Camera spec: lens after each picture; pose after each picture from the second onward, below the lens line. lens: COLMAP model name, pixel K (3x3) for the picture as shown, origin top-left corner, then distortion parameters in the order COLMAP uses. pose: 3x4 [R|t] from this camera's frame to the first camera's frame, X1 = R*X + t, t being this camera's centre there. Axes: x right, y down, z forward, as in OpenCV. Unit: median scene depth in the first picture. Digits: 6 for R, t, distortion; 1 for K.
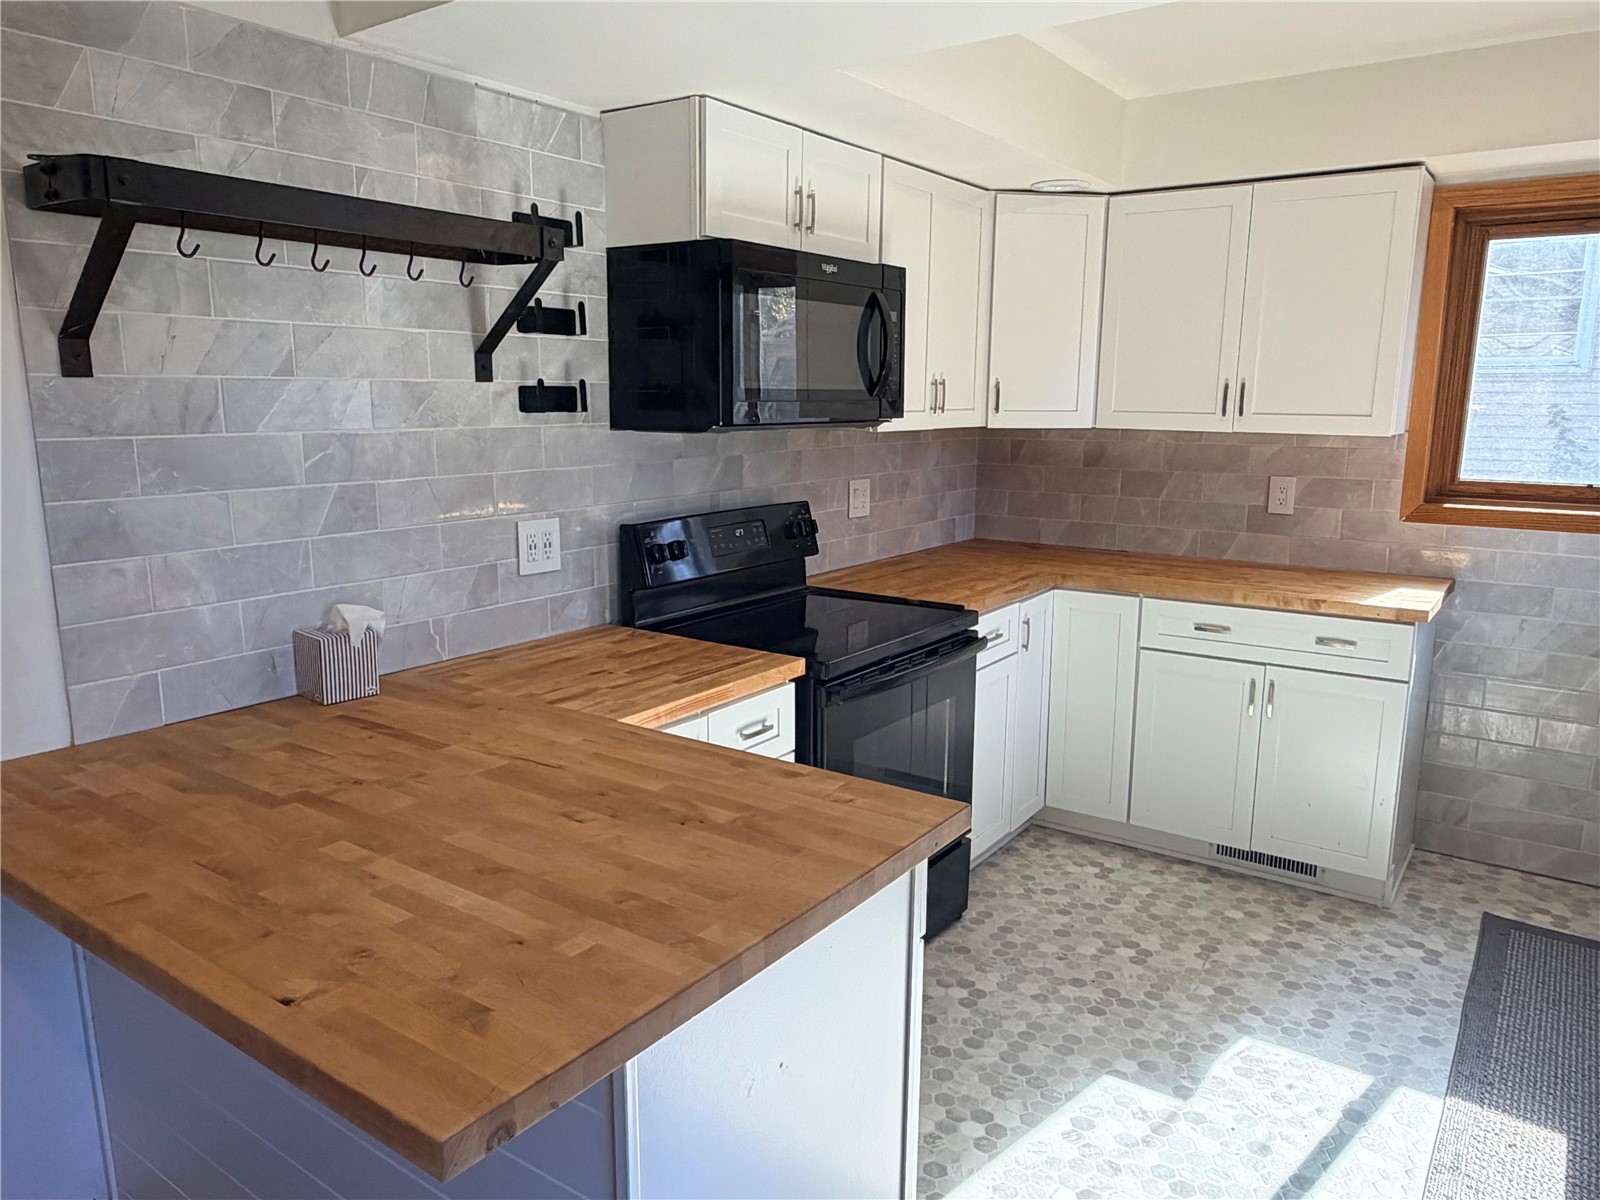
lens RADIAL K [[1126.3, 0, 799.1], [0, 1126.3, 606.9], [0, 0, 1]] dist [0.019968, -0.010976]
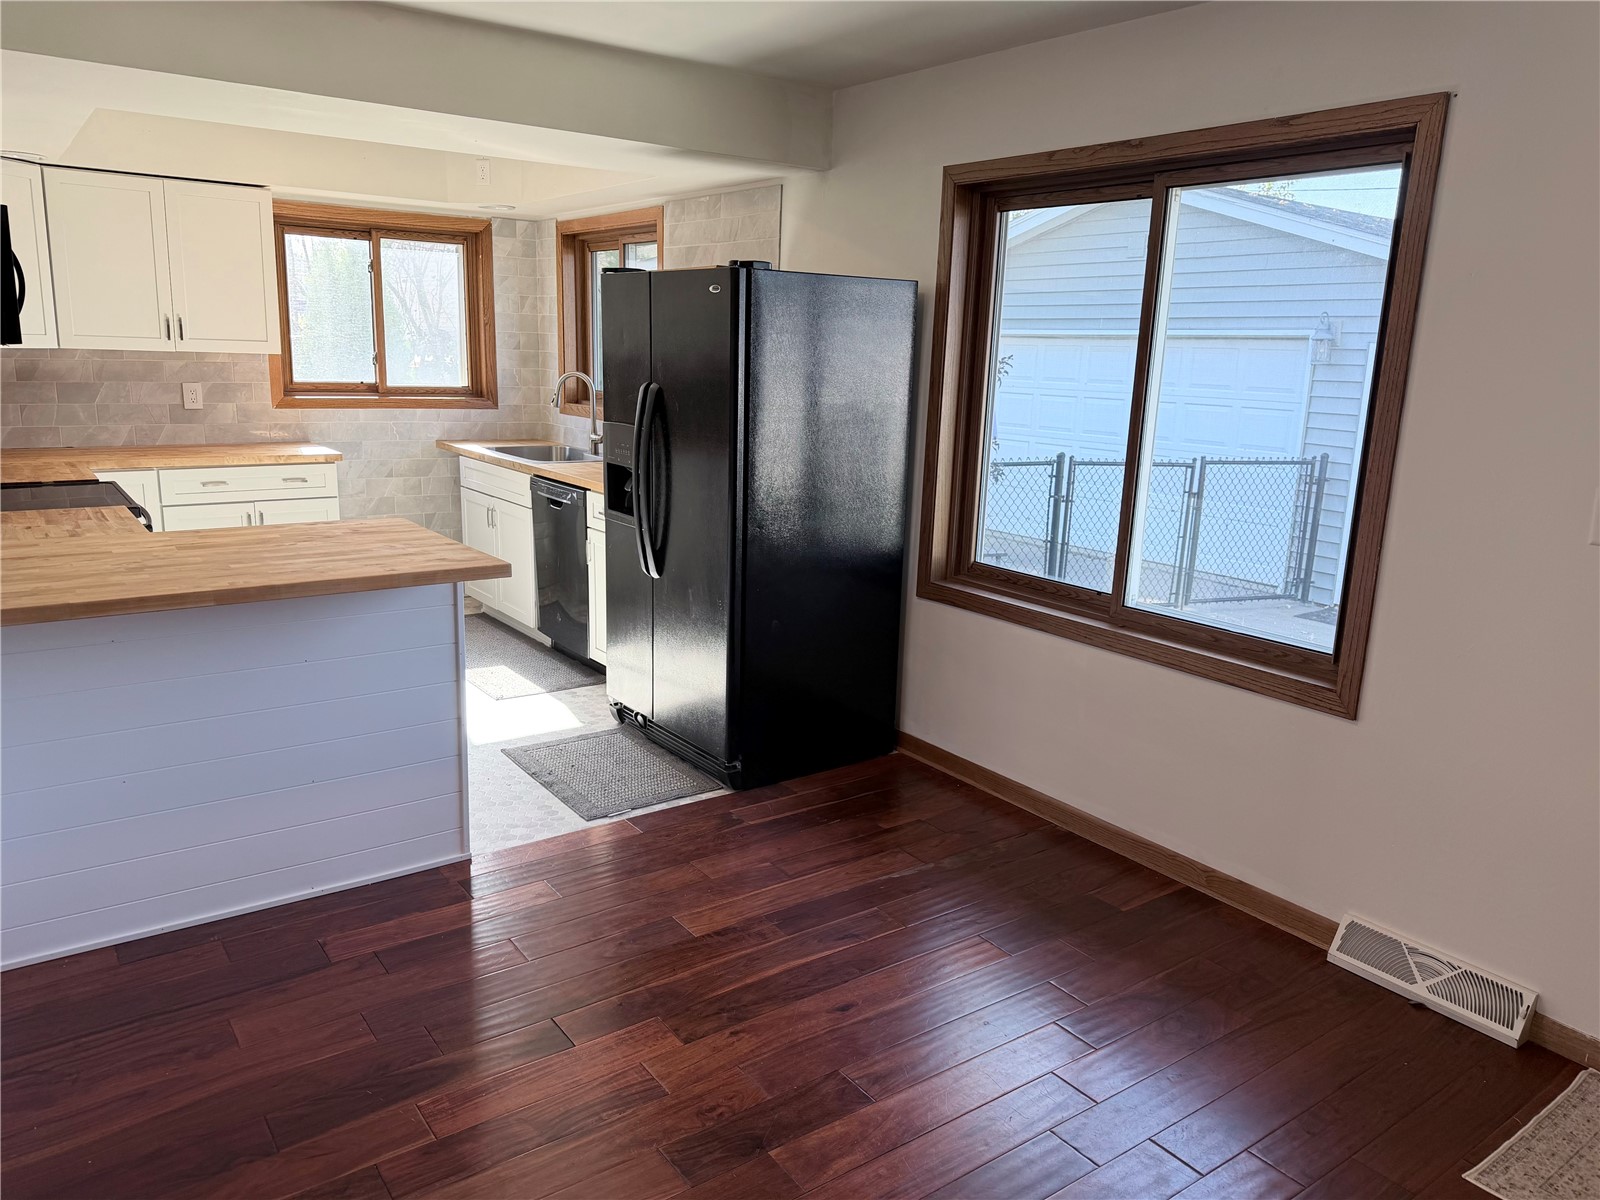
lens RADIAL K [[1126.3, 0, 801.6], [0, 1126.3, 605.3], [0, 0, 1]] dist [0.019968, -0.010976]
pose [[0.311138, -0.212079, 0.926399, -0.802670], [0.146693, 0.973818, 0.173666, 0.027283], [-0.938975, 0.081863, 0.334102, -0.213025]]
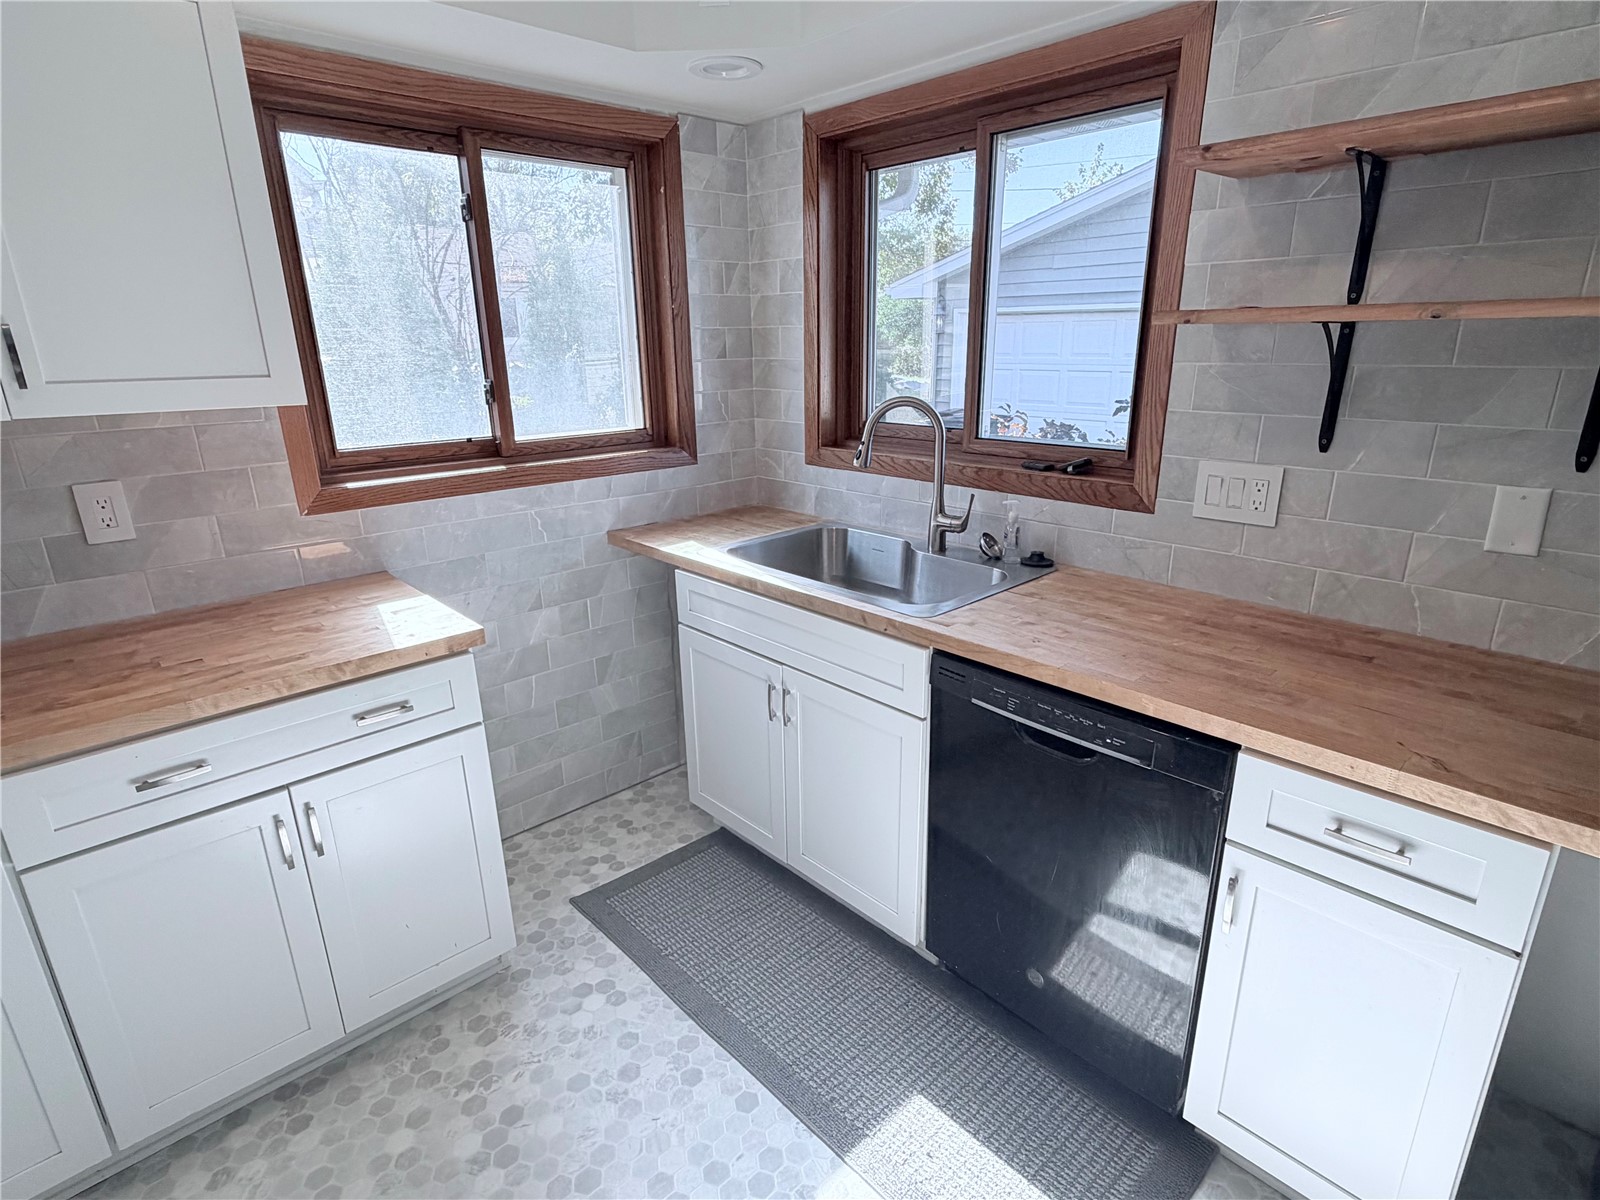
lens RADIAL K [[830.5, 0, 799.2], [0, 830.5, 603.0], [0, 0, 1]] dist [0.002683, 0.001657]
pose [[0.204785, -0.309284, 0.928658, 0.069410], [0.199584, 0.942027, 0.269725, -0.109419], [-0.958243, 0.130110, 0.254641, 0.574388]]
